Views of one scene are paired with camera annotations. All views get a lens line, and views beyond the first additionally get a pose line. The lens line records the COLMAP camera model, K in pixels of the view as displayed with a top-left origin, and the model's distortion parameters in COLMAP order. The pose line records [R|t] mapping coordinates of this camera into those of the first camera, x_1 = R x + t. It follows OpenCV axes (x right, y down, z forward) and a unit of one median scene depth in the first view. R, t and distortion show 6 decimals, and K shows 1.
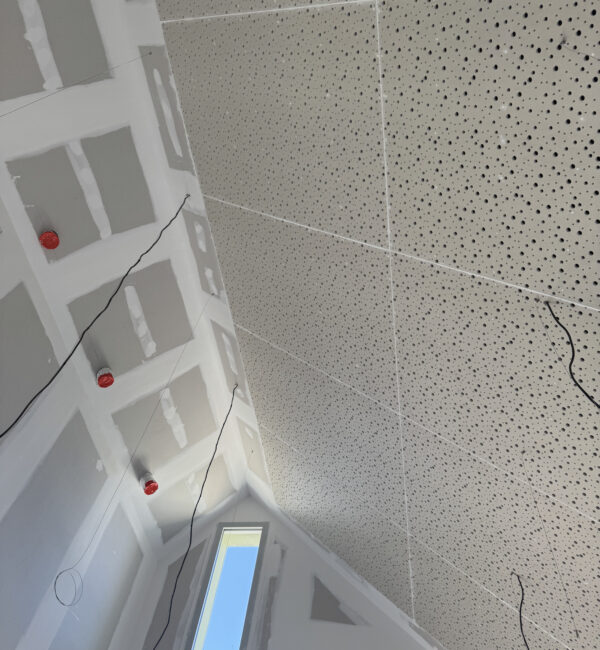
lens RADIAL K [[555.9, 0, 299.3], [0, 555.9, 327.0], [0, 0, 1]] dist [0.050928, -0.040437]
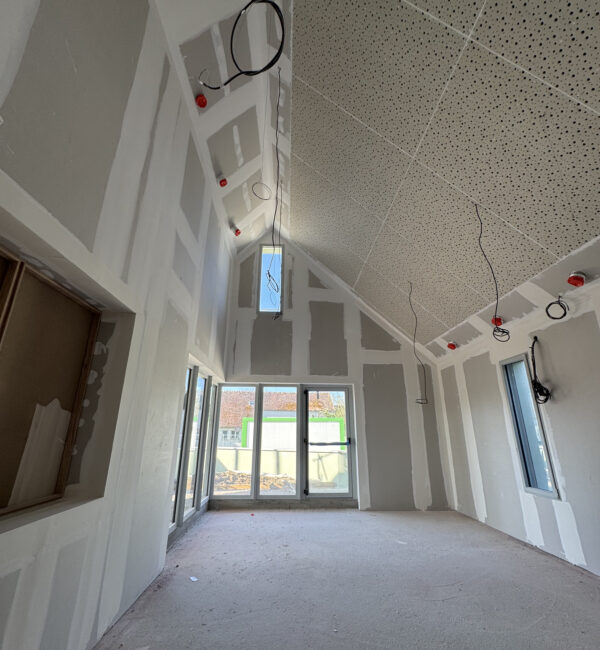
lens RADIAL K [[318.9, 0, 299.7], [0, 318.9, 322.5], [0, 0, 1]] dist [-0.002732, 0.000478]
pose [[0.978341, -0.035630, 0.203909, -0.312644], [-0.100702, 0.778724, 0.619231, -0.212690], [-0.180852, -0.626354, 0.758270, -0.133304]]
